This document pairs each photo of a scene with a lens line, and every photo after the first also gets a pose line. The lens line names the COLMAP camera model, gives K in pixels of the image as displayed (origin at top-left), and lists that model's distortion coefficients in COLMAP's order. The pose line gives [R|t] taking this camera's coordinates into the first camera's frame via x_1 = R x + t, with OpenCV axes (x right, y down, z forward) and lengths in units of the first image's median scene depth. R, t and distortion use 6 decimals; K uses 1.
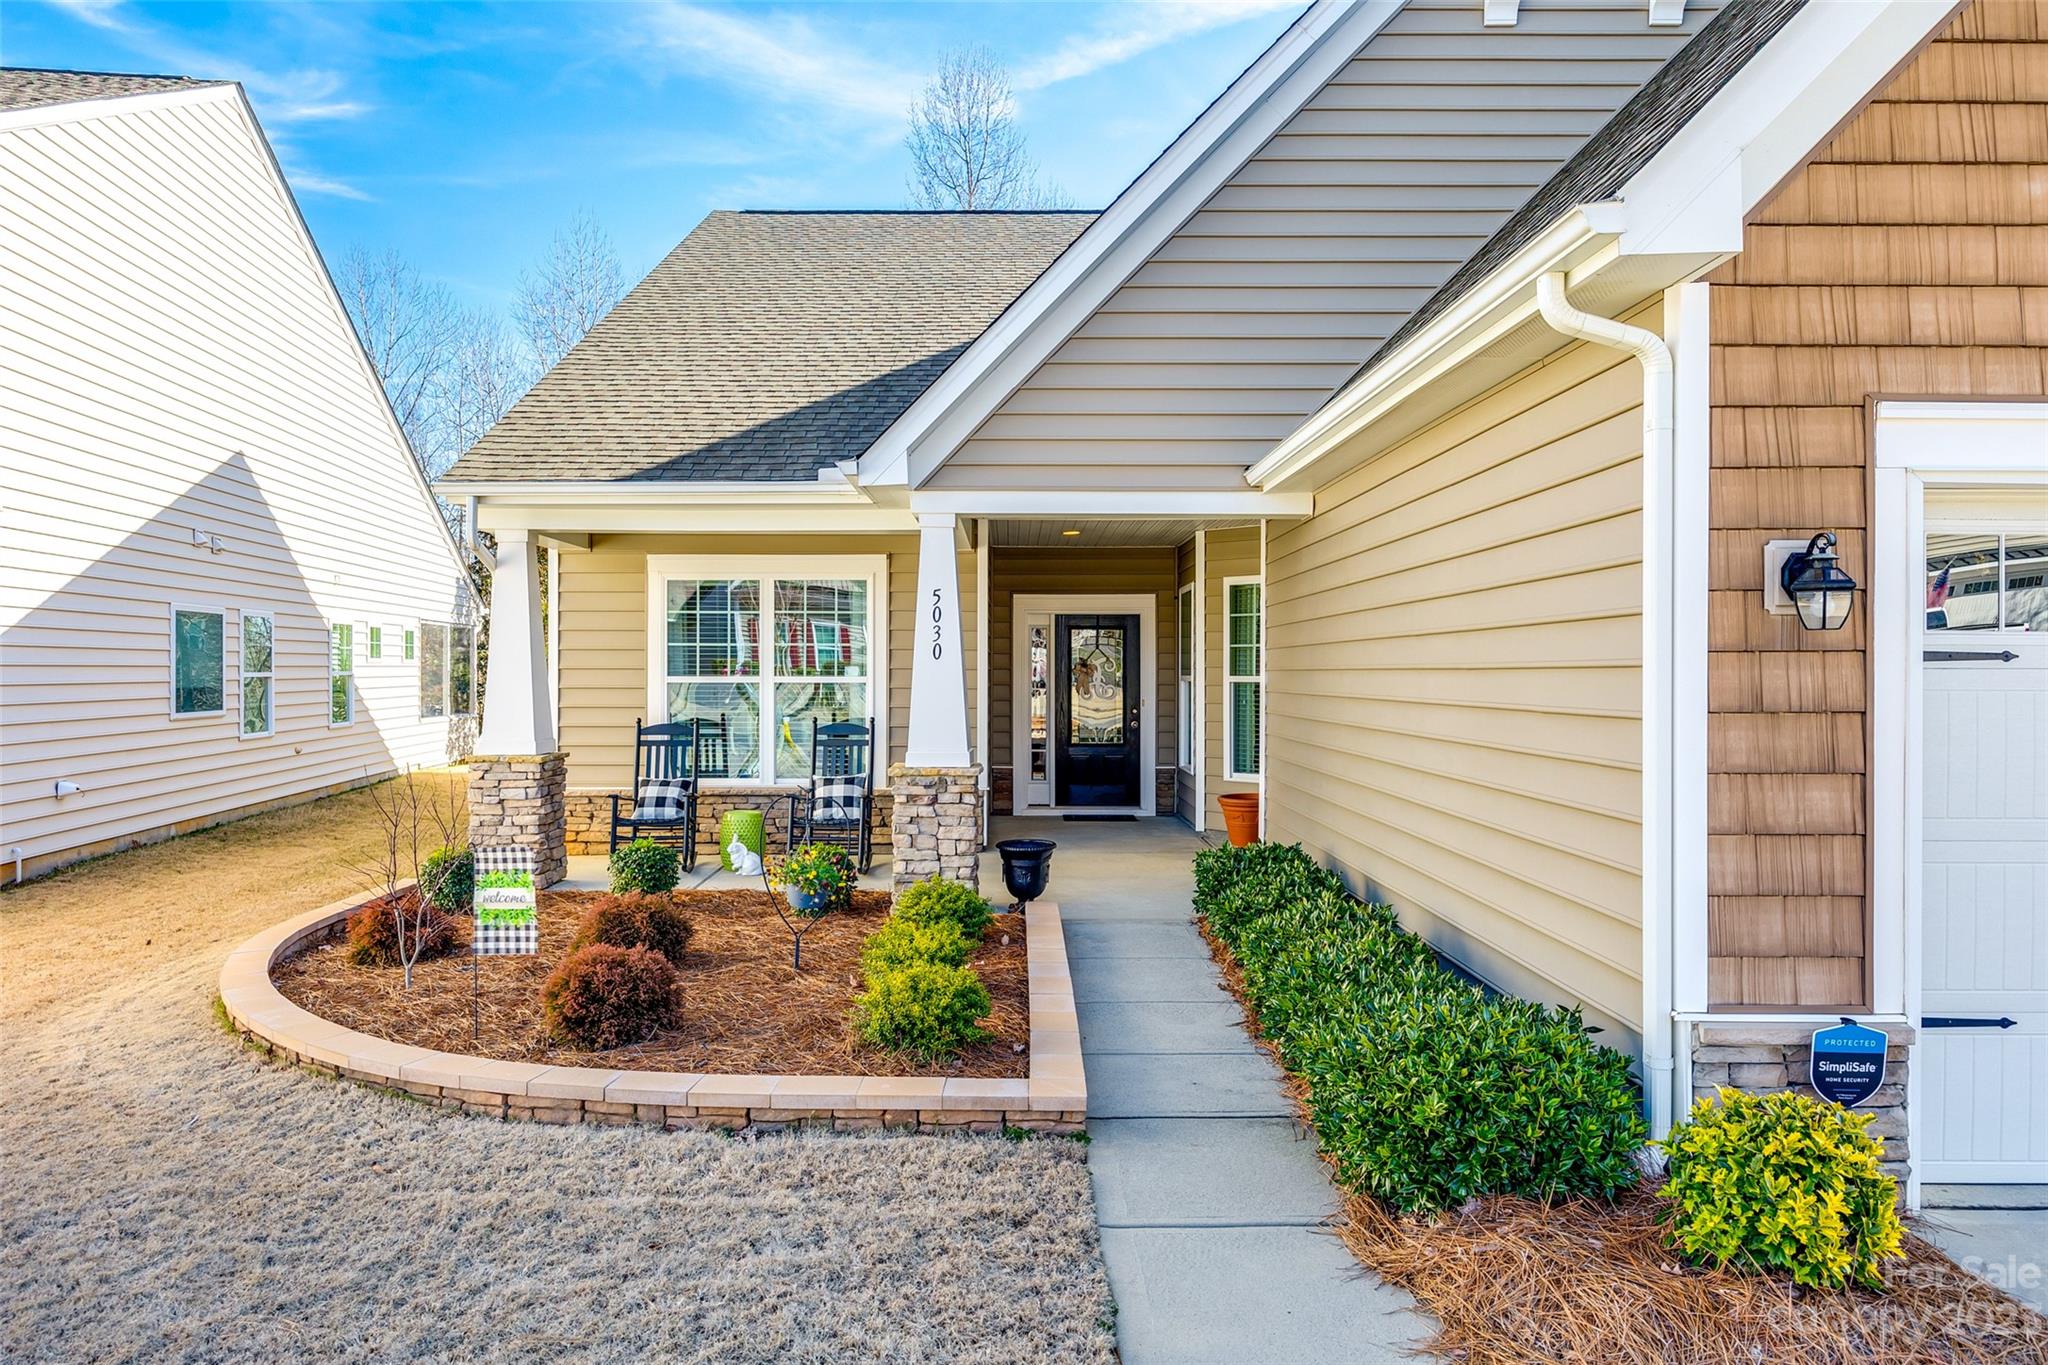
lens RADIAL K [[1275.6, 0, 1009.2], [0, 1275.6, 666.4], [0, 0, 1]] dist [-0.002659, -0.002521]
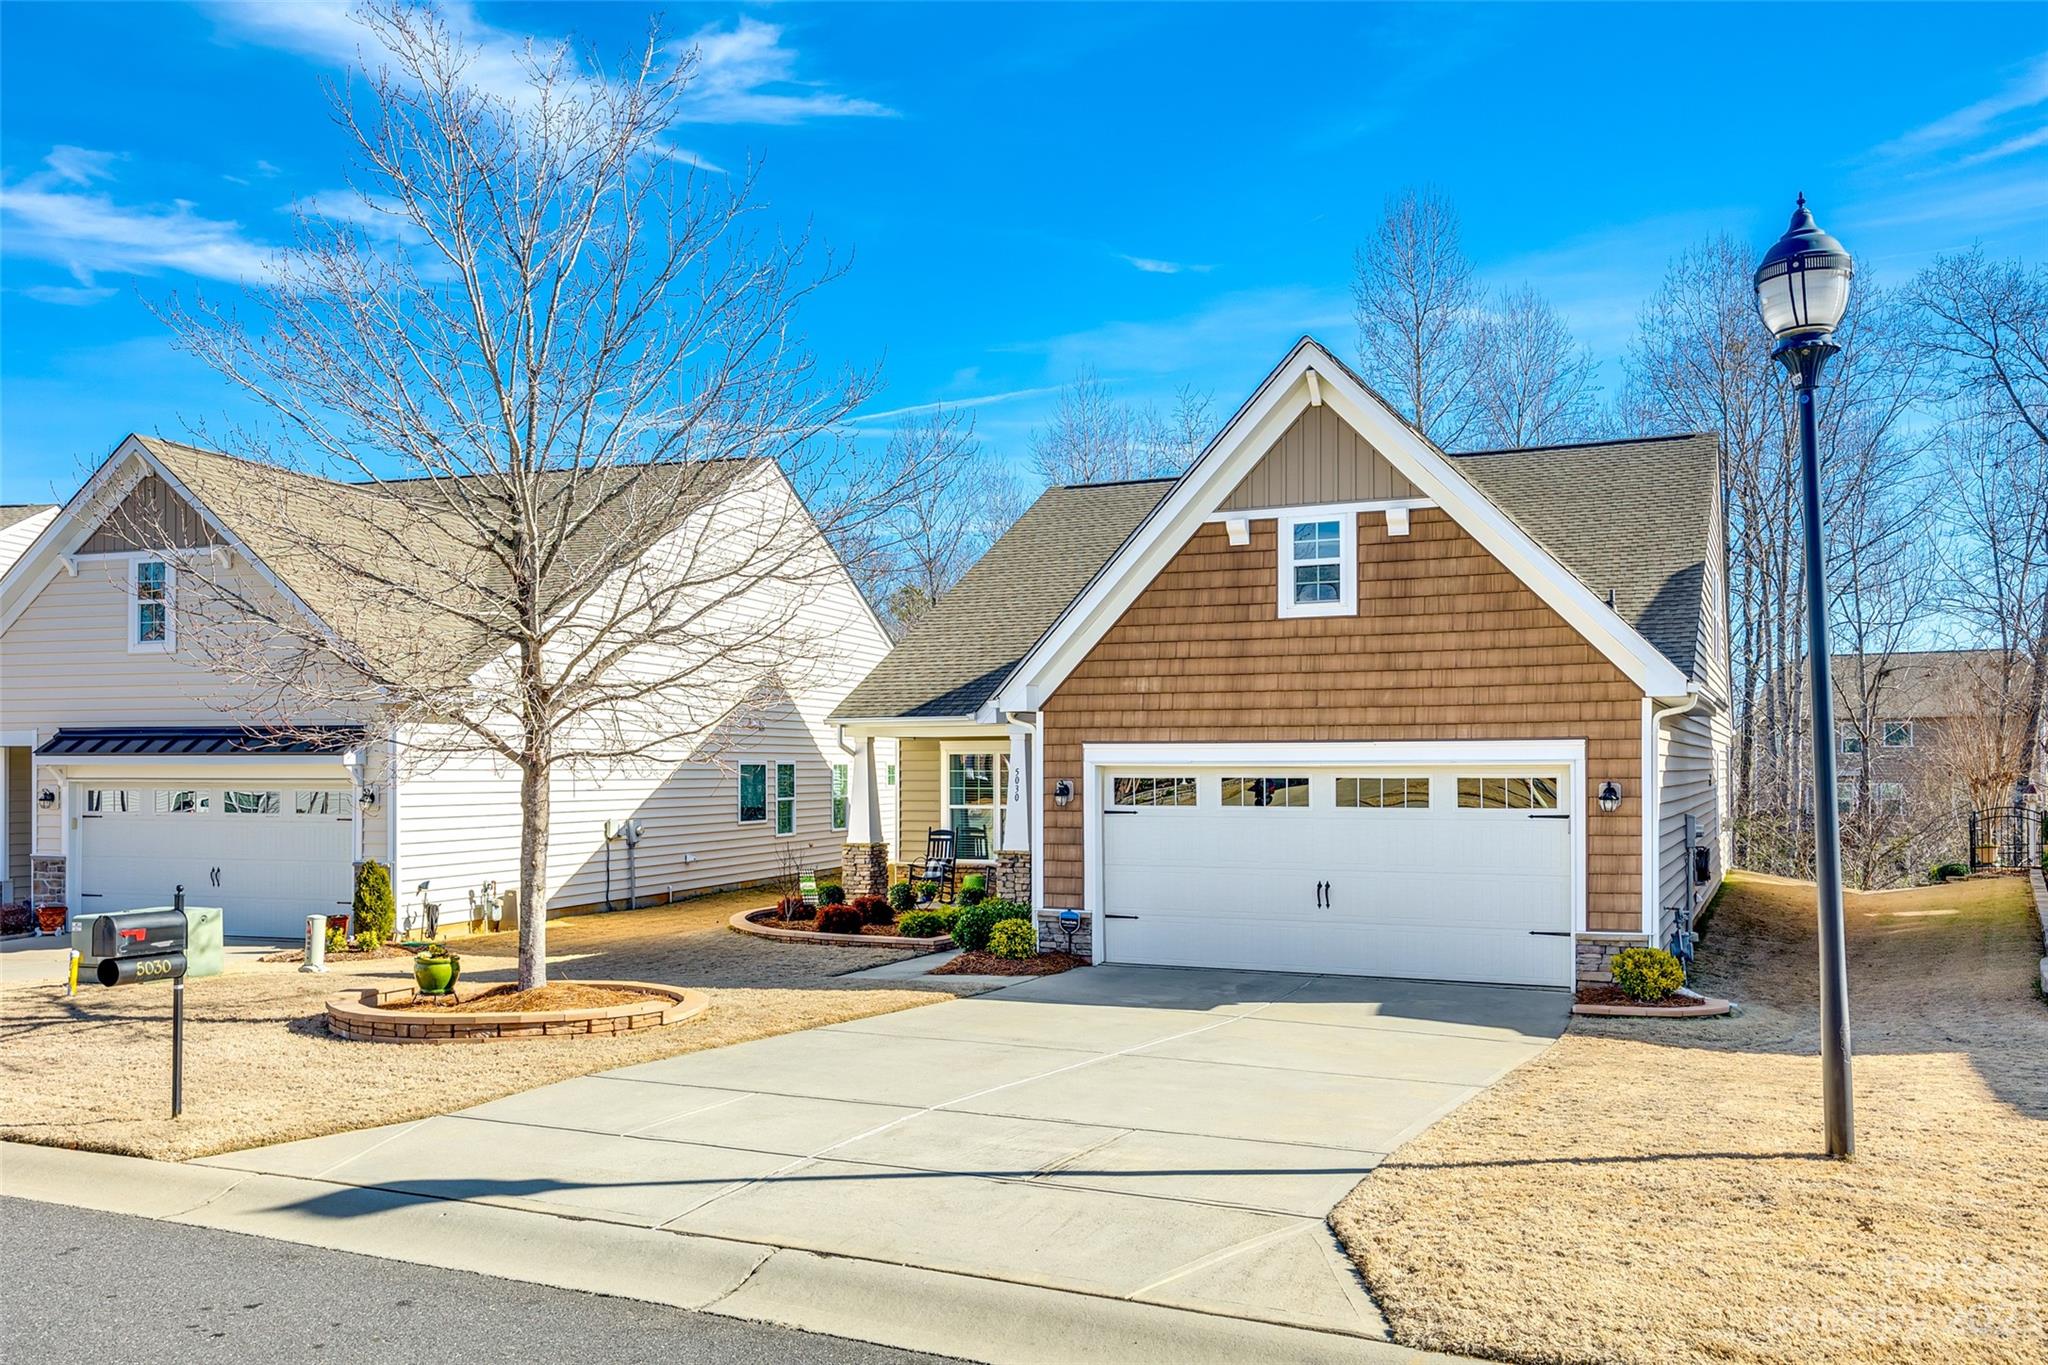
lens RADIAL K [[1639.5, 0, 1025.9], [0, 1639.5, 693.3], [0, 0, 1]] dist [0.000236, 0.000154]
pose [[0.903328, -0.025865, -0.428171, 1.170265], [0.008001, 0.999023, -0.043469, -0.067268], [0.428876, 0.035841, 0.902652, -1.535068]]
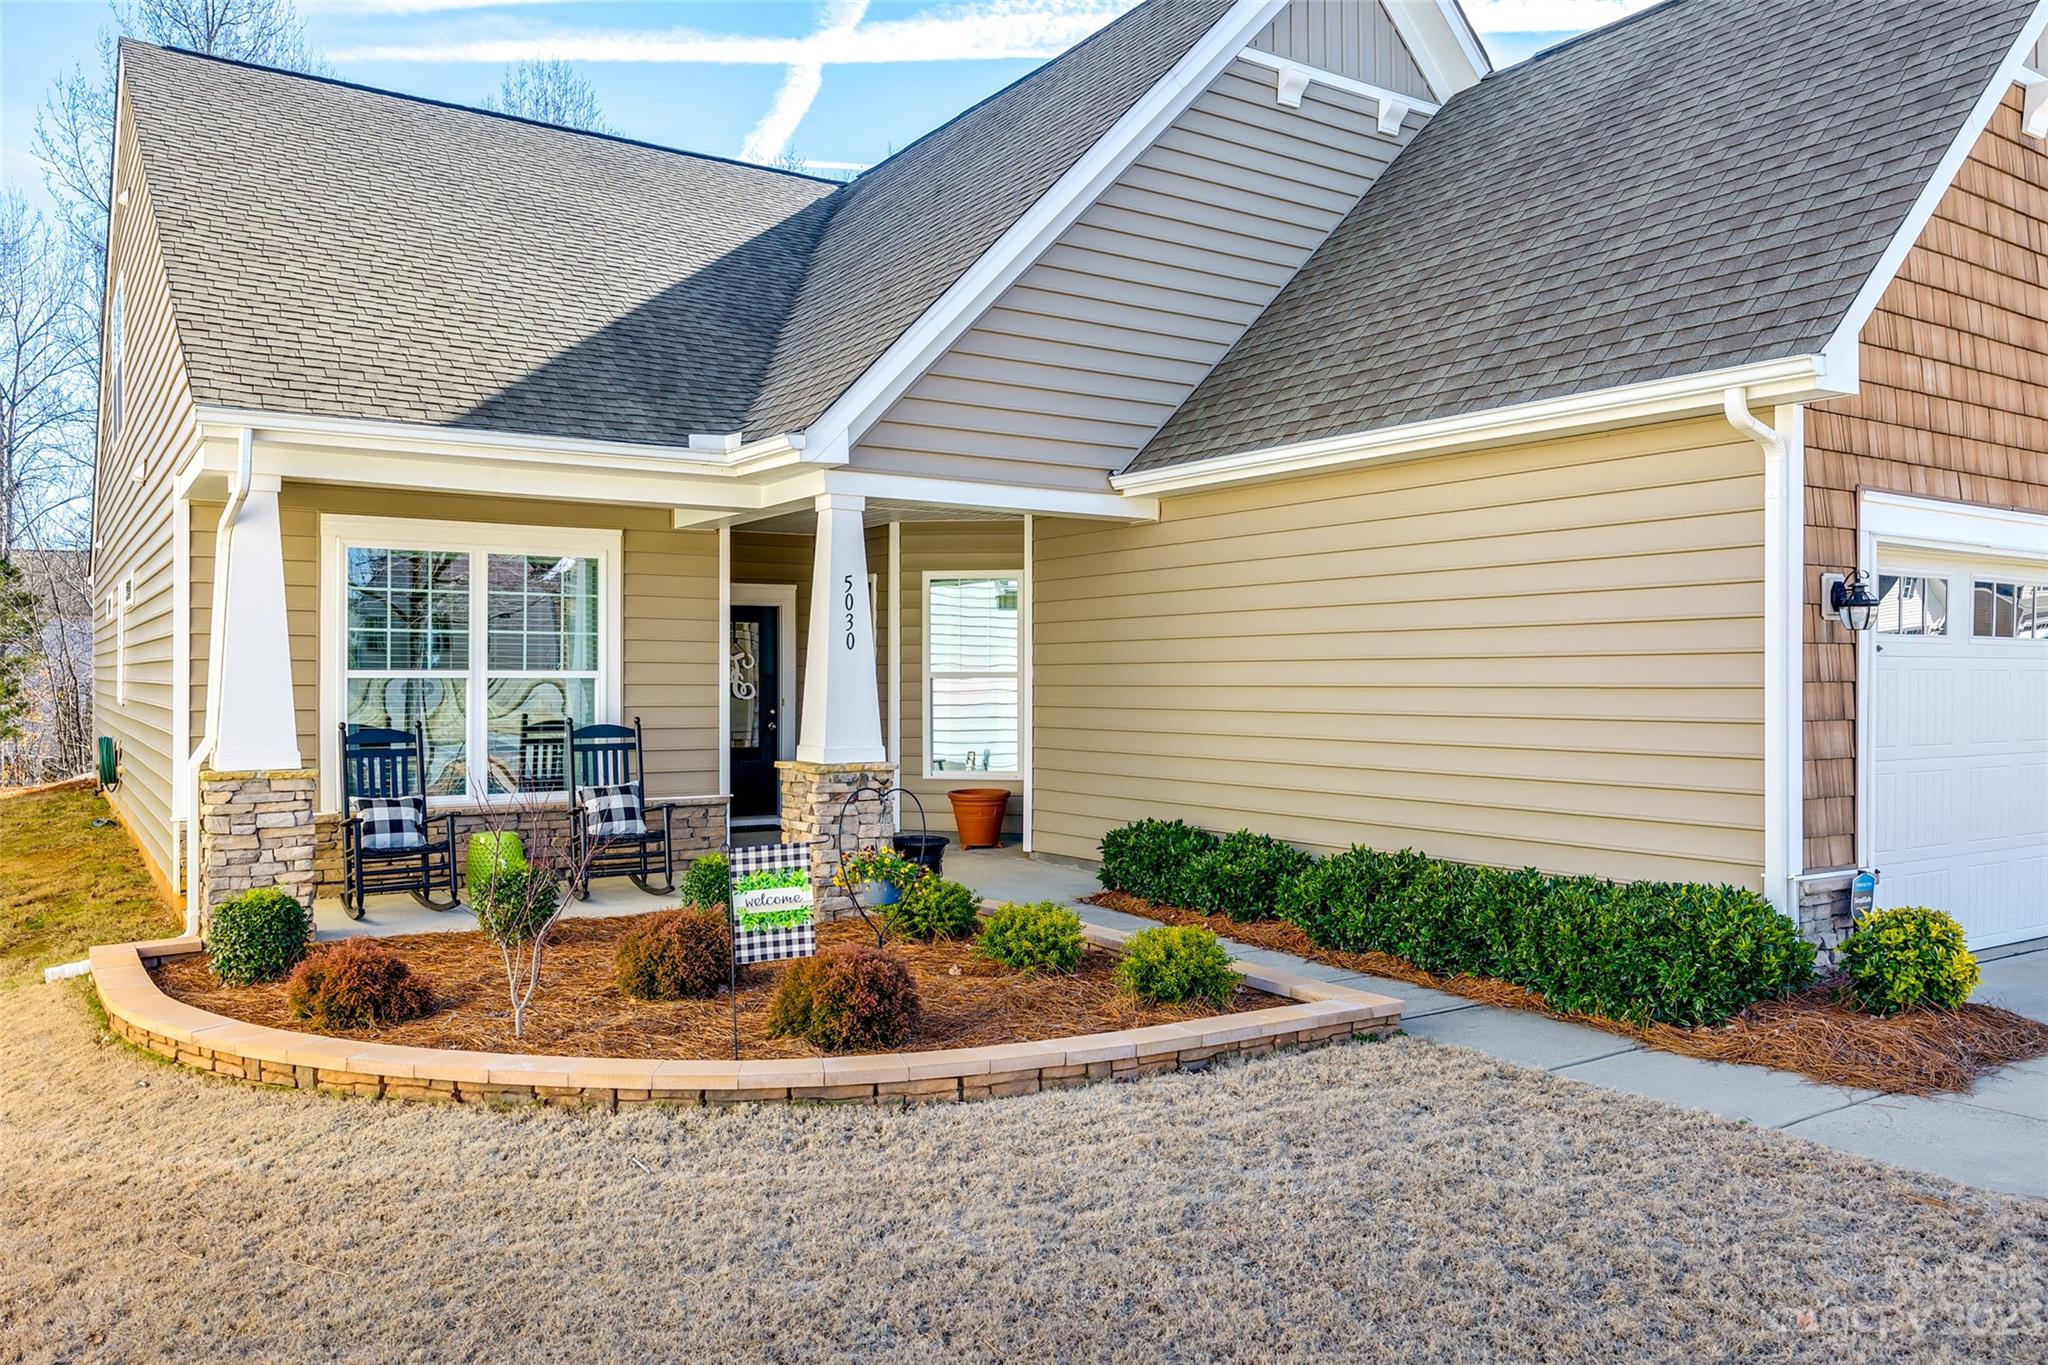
lens RADIAL K [[1497.8, 0, 1027.7], [0, 1497.8, 676.6], [0, 0, 1]] dist [-0.007016, -0.000995]
pose [[0.832656, 0.001181, 0.553789, -0.569789], [-0.002049, 0.999997, 0.000949, 0.013478], [-0.553787, -0.001925, 0.832656, 0.001213]]
